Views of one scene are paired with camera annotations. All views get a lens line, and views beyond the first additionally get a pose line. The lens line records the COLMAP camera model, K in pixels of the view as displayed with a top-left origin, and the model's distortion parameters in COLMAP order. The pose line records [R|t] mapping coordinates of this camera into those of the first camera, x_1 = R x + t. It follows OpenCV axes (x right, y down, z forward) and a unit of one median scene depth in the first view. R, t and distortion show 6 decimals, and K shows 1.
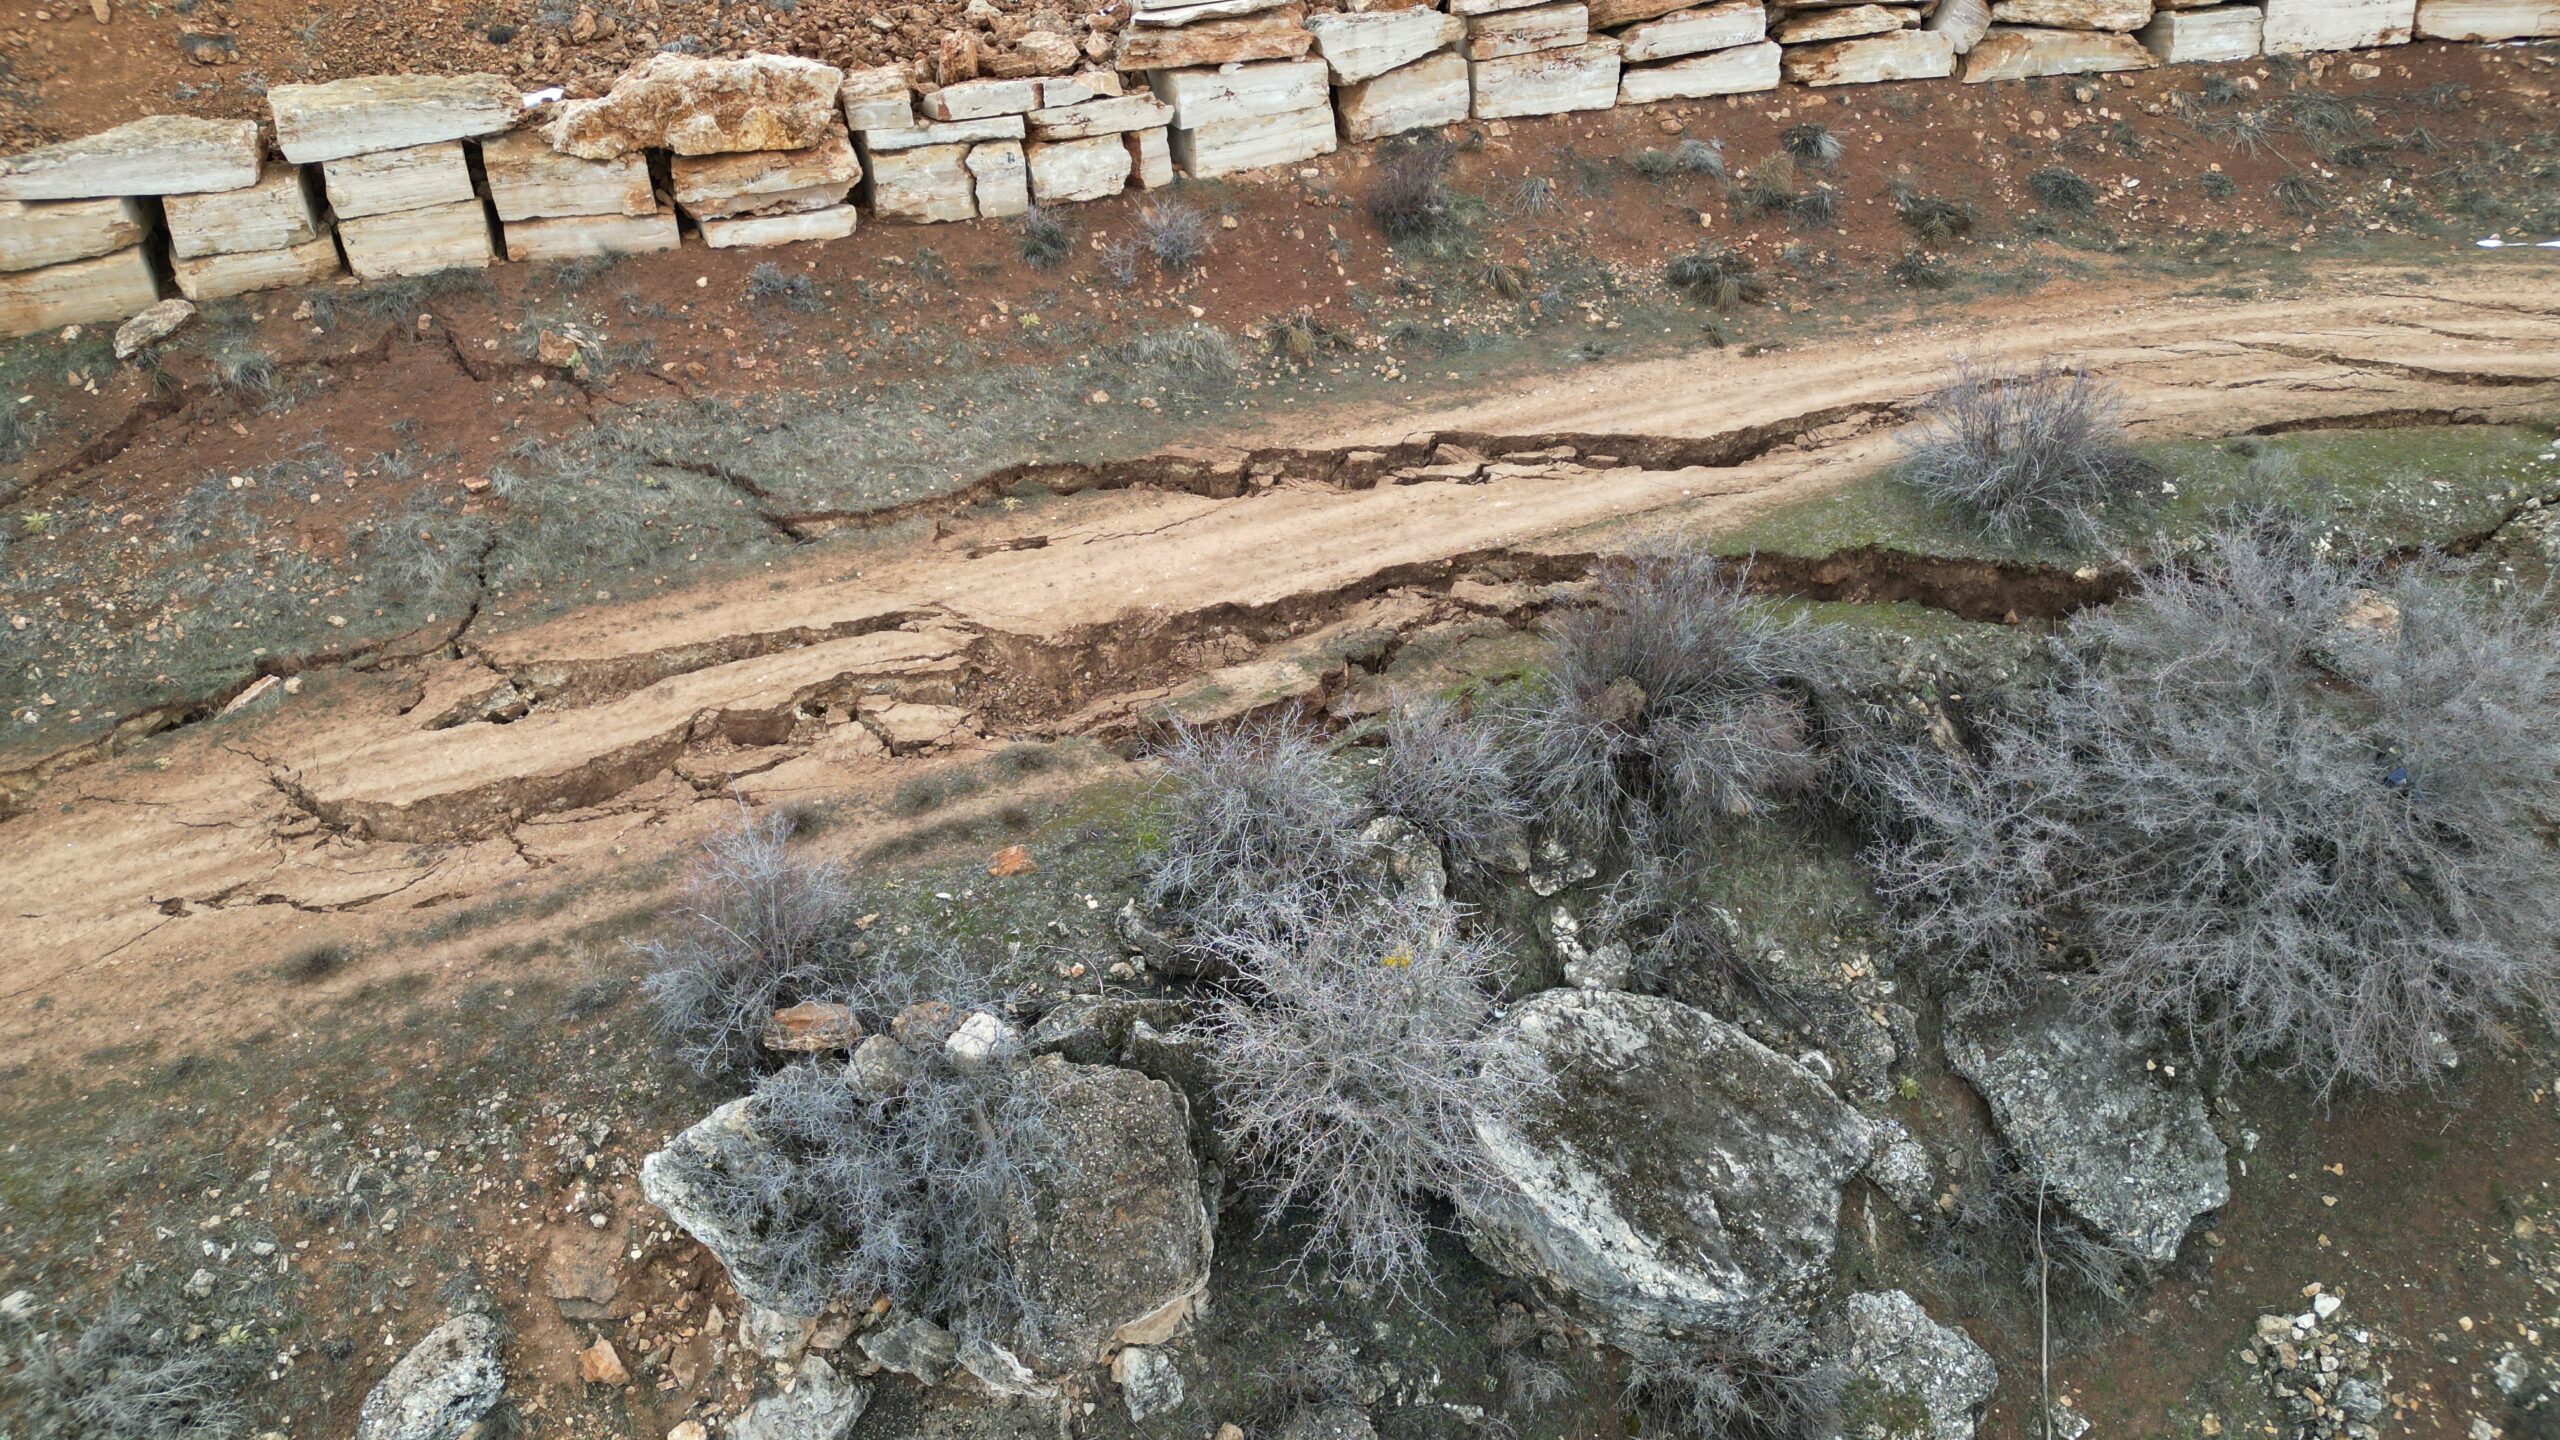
lens RADIAL K [[1786.7, 0, 1294.0], [0, 1786.7, 711.6], [0, 0, 1]] dist [0.050514, -0.045236]
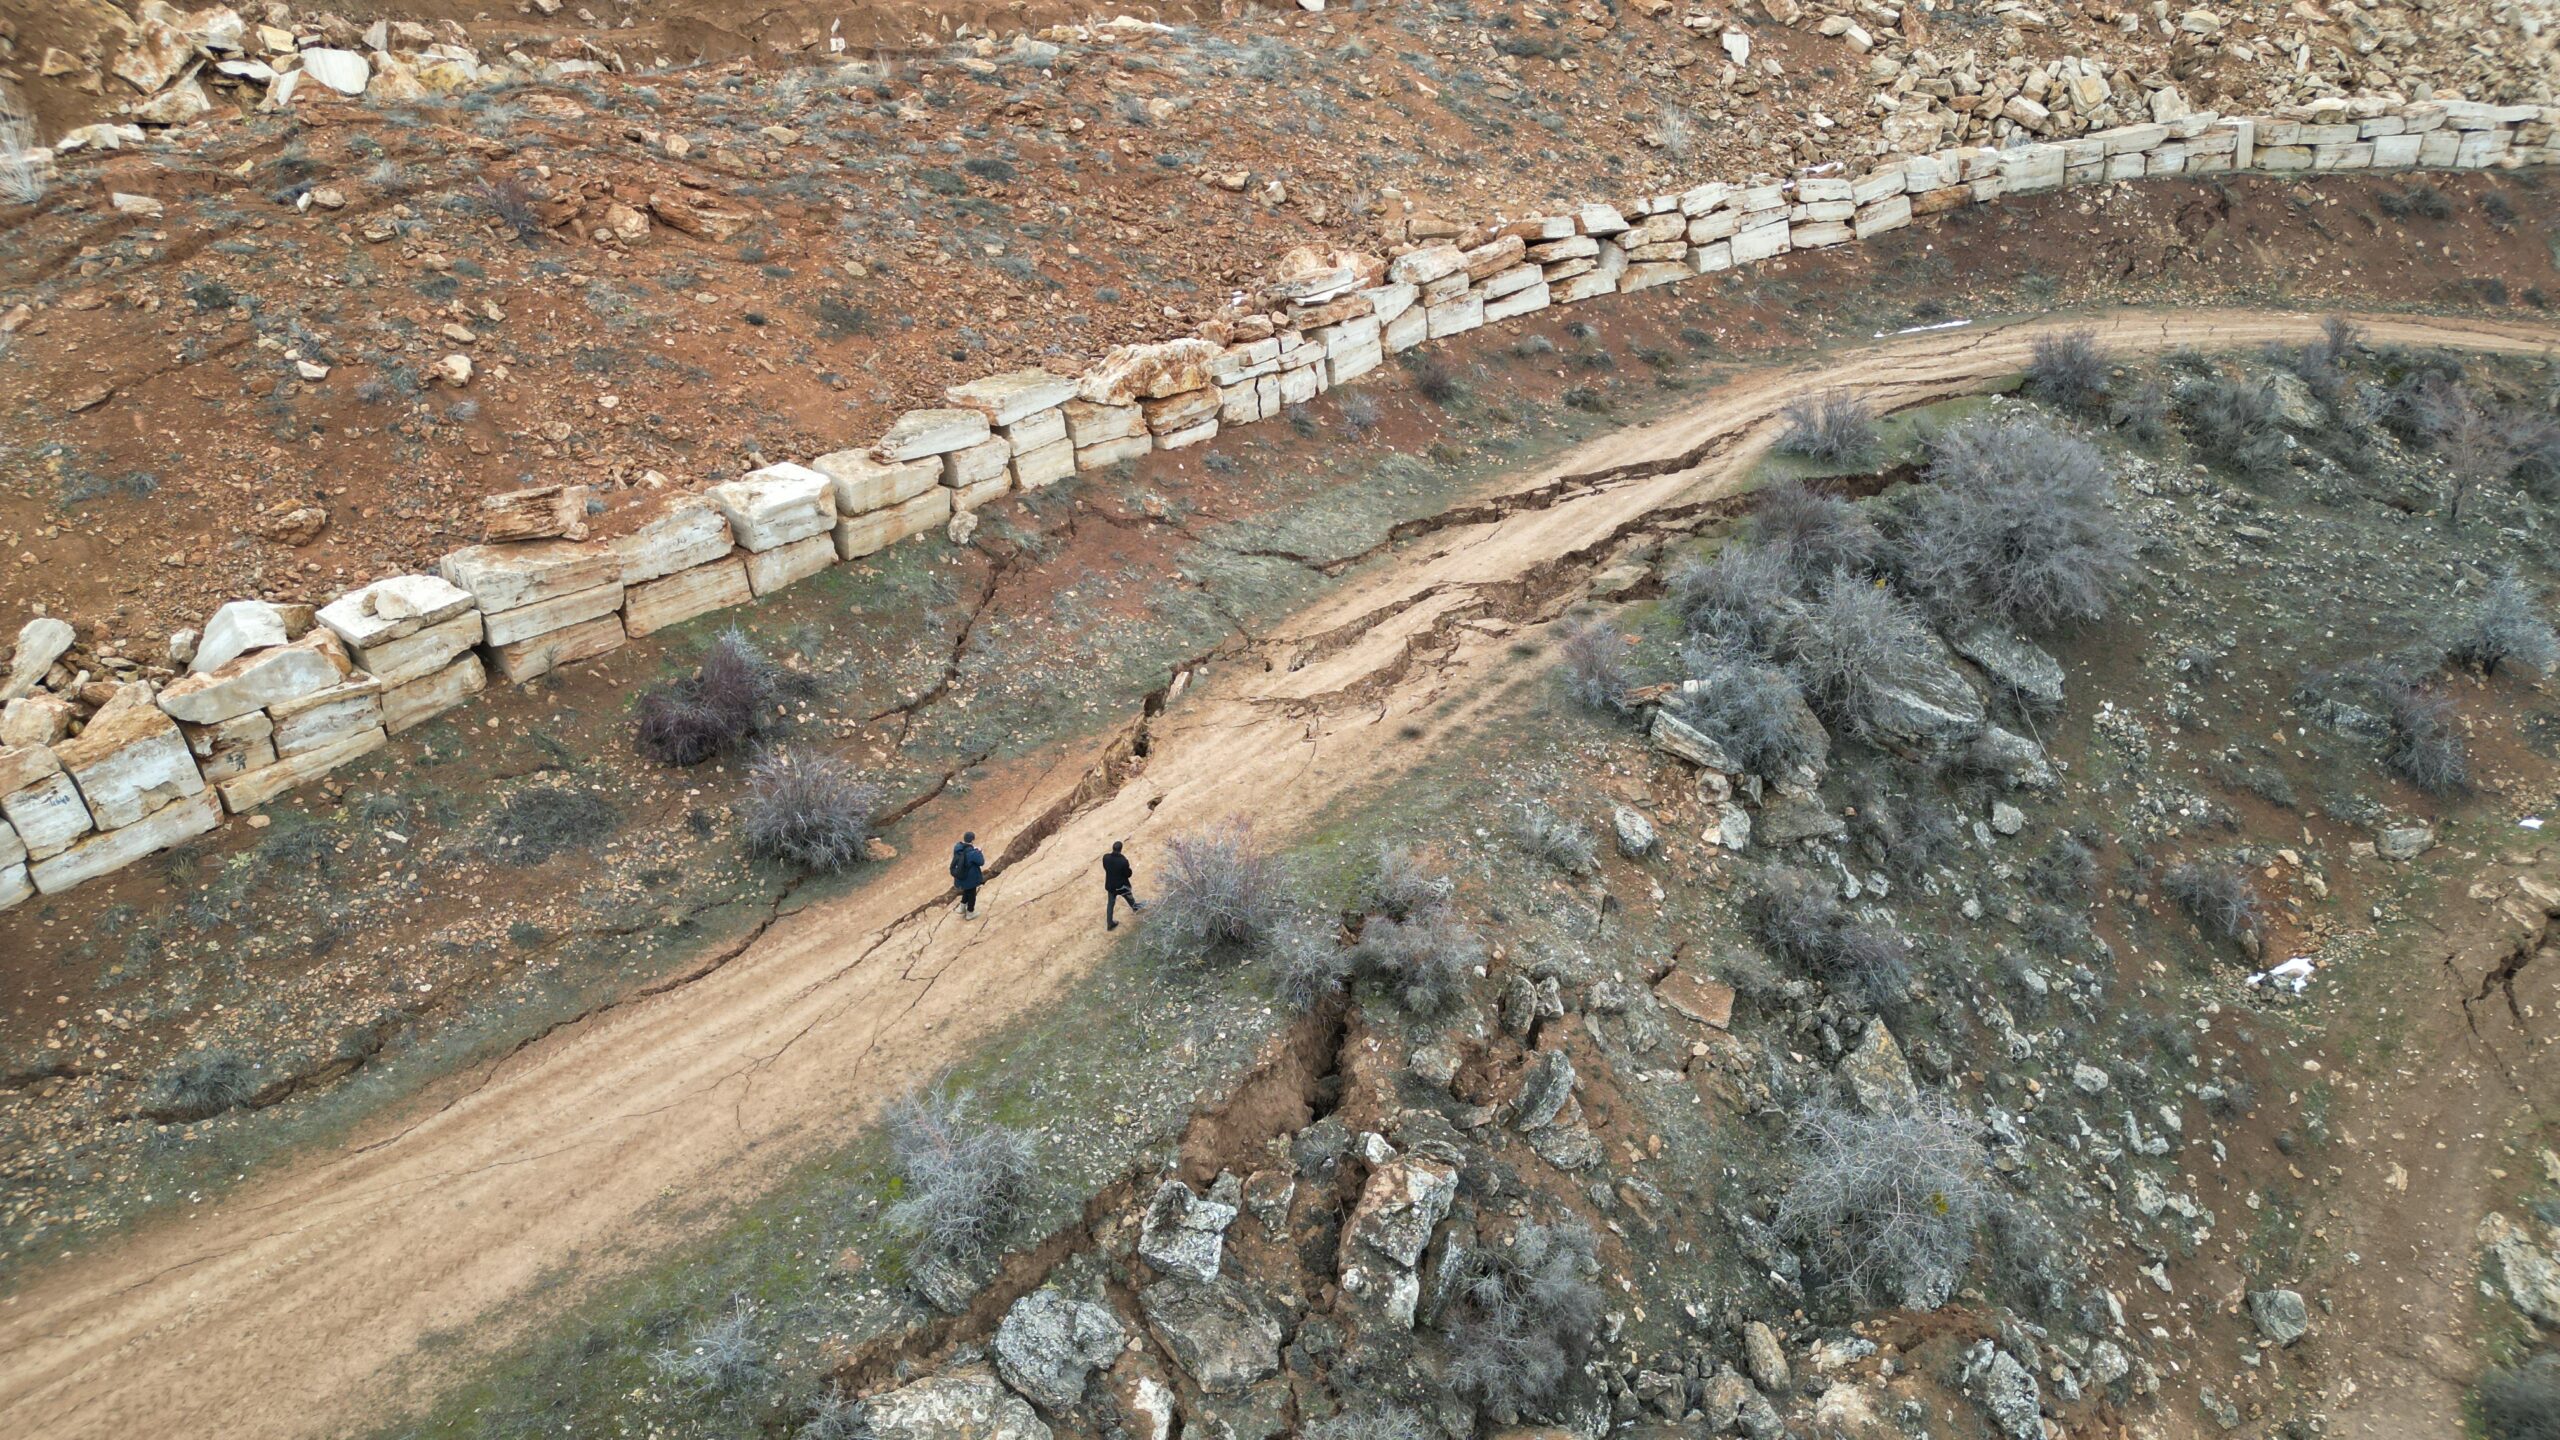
lens RADIAL K [[1786.7, 0, 1272.5], [0, 1786.7, 721.5], [0, 0, 1]] dist [0.050514, -0.045236]
pose [[0.876822, -0.212341, 0.431387, -1.059001], [0.279831, 0.954961, -0.098715, 0.192768], [-0.390997, 0.207271, 0.896750, -0.532683]]
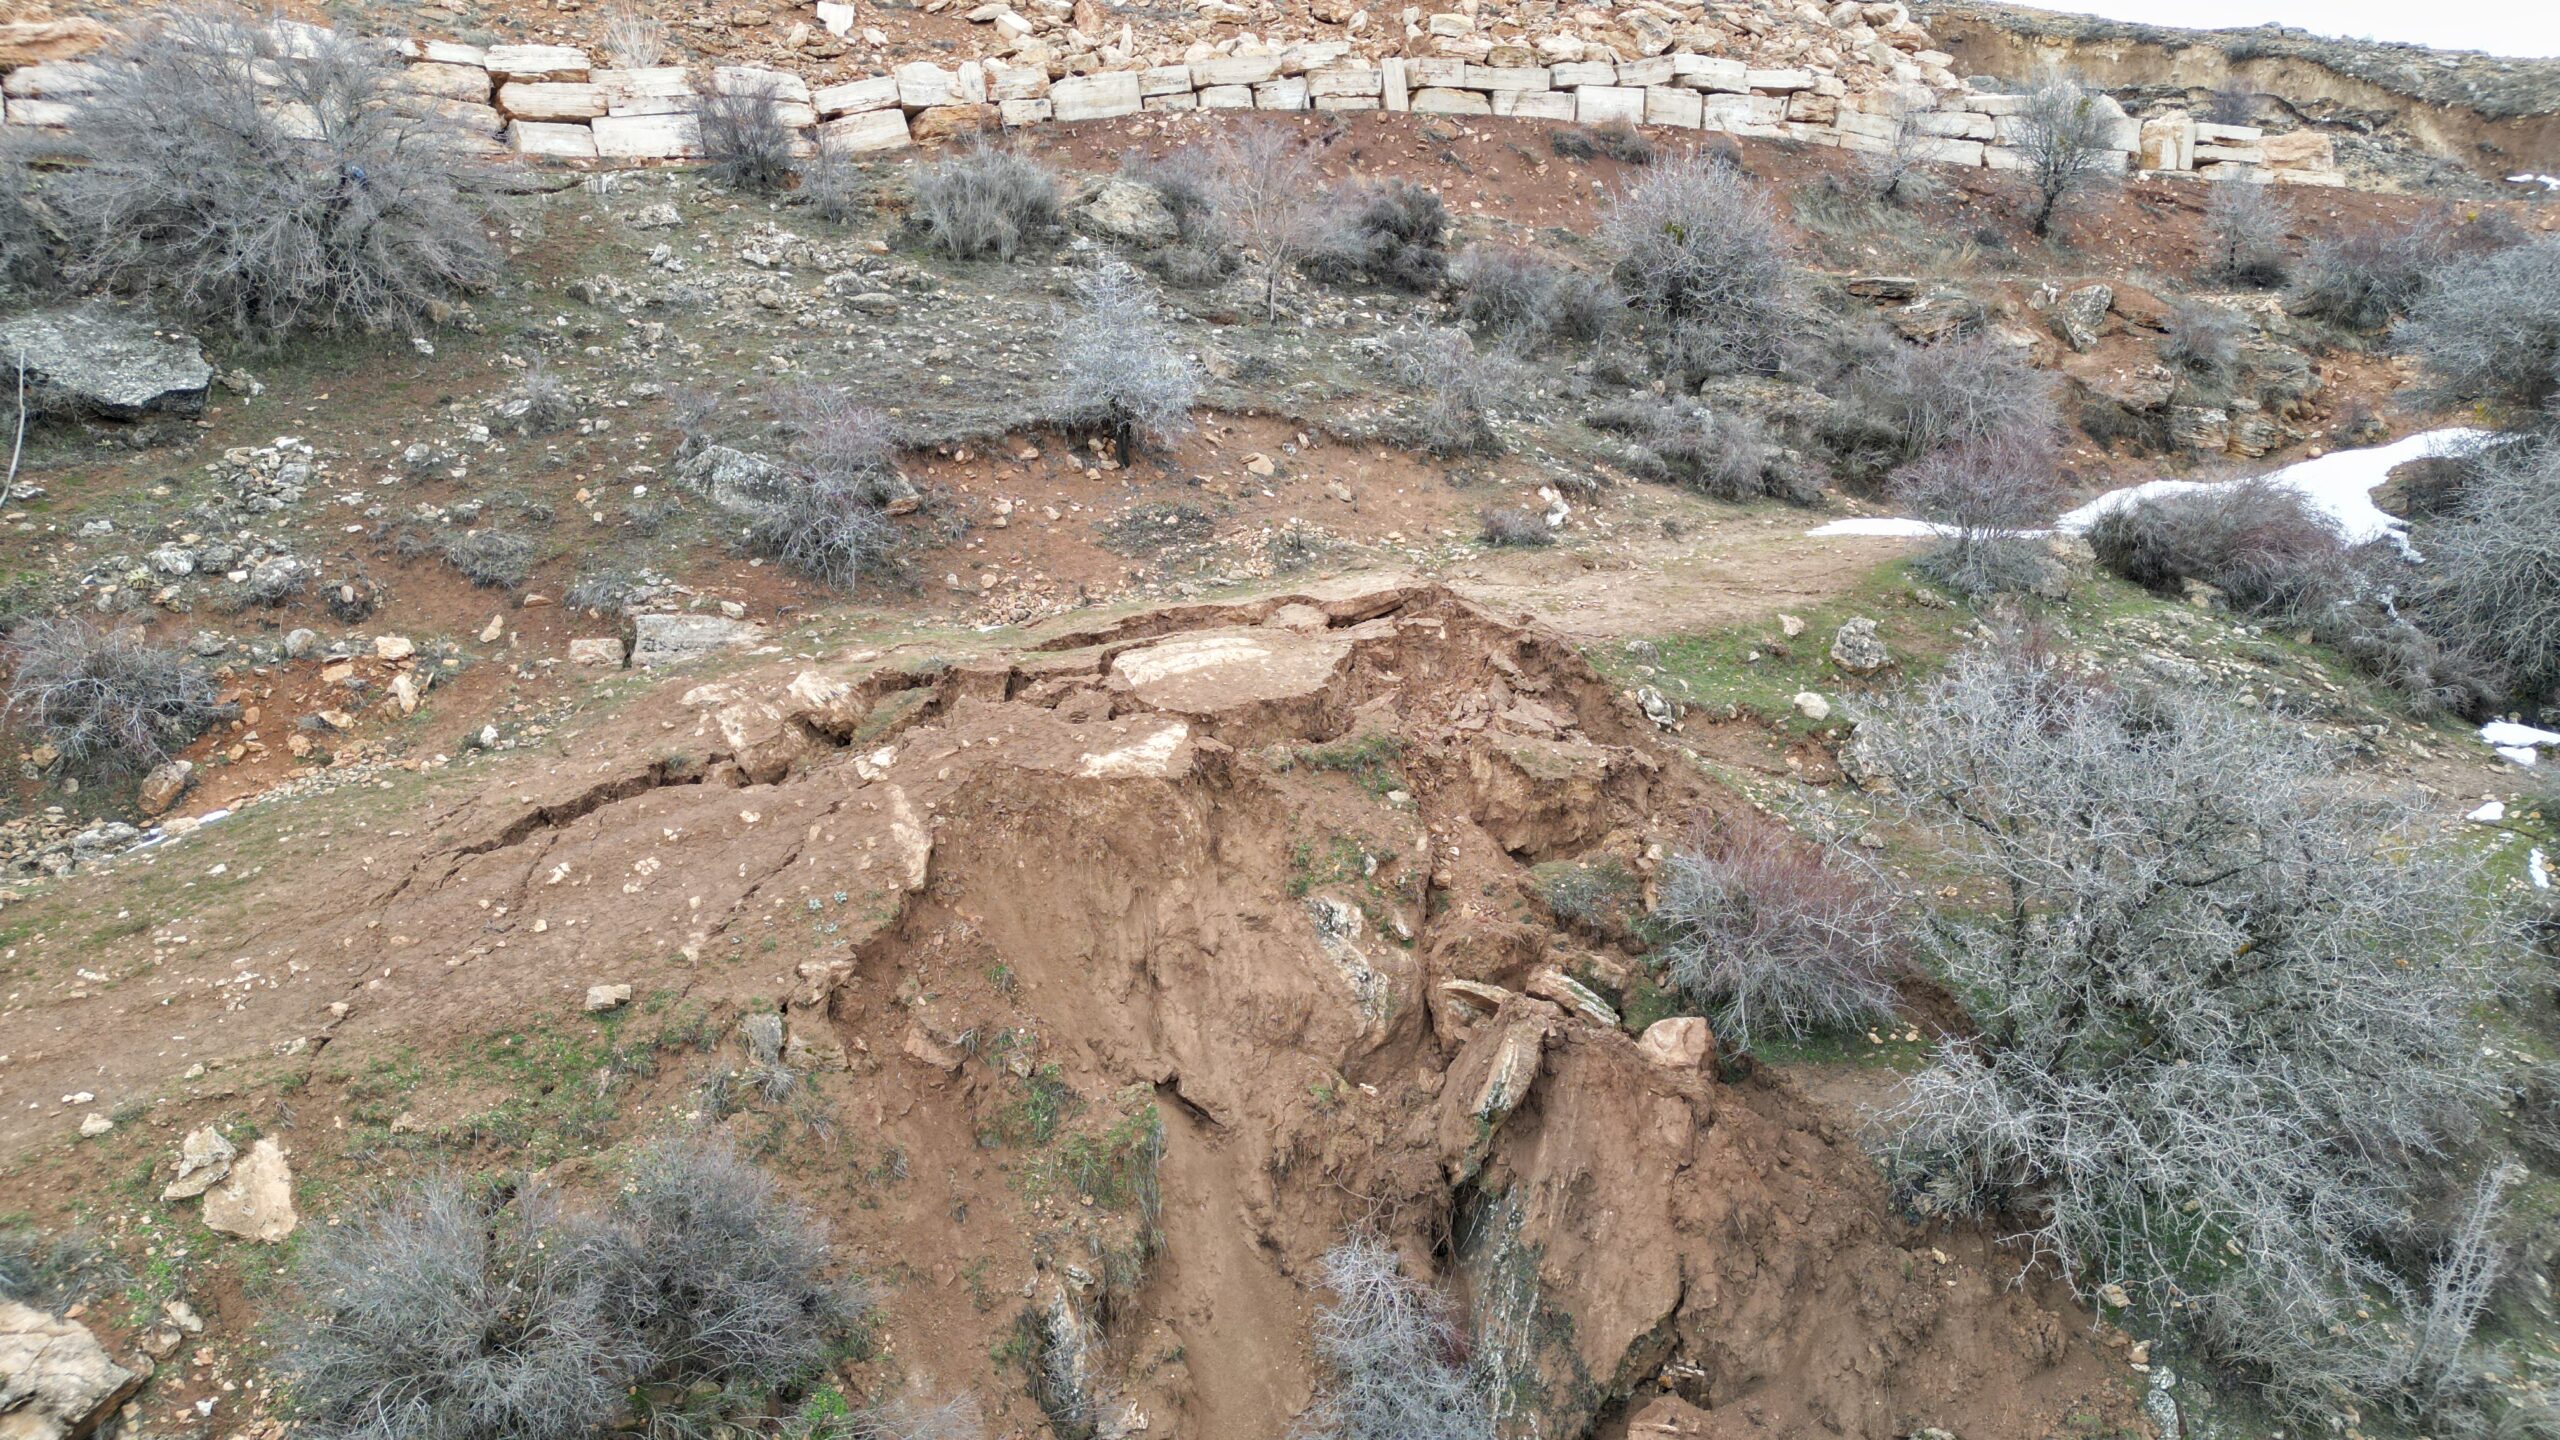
lens RADIAL K [[1786.7, 0, 1284.4], [0, 1786.7, 717.5], [0, 0, 1]] dist [0.050514, -0.045236]
pose [[0.880595, -0.096331, 0.463975, 0.414091], [0.273291, 0.903123, -0.331182, 0.818188], [-0.387124, 0.418437, 0.821612, -0.206541]]
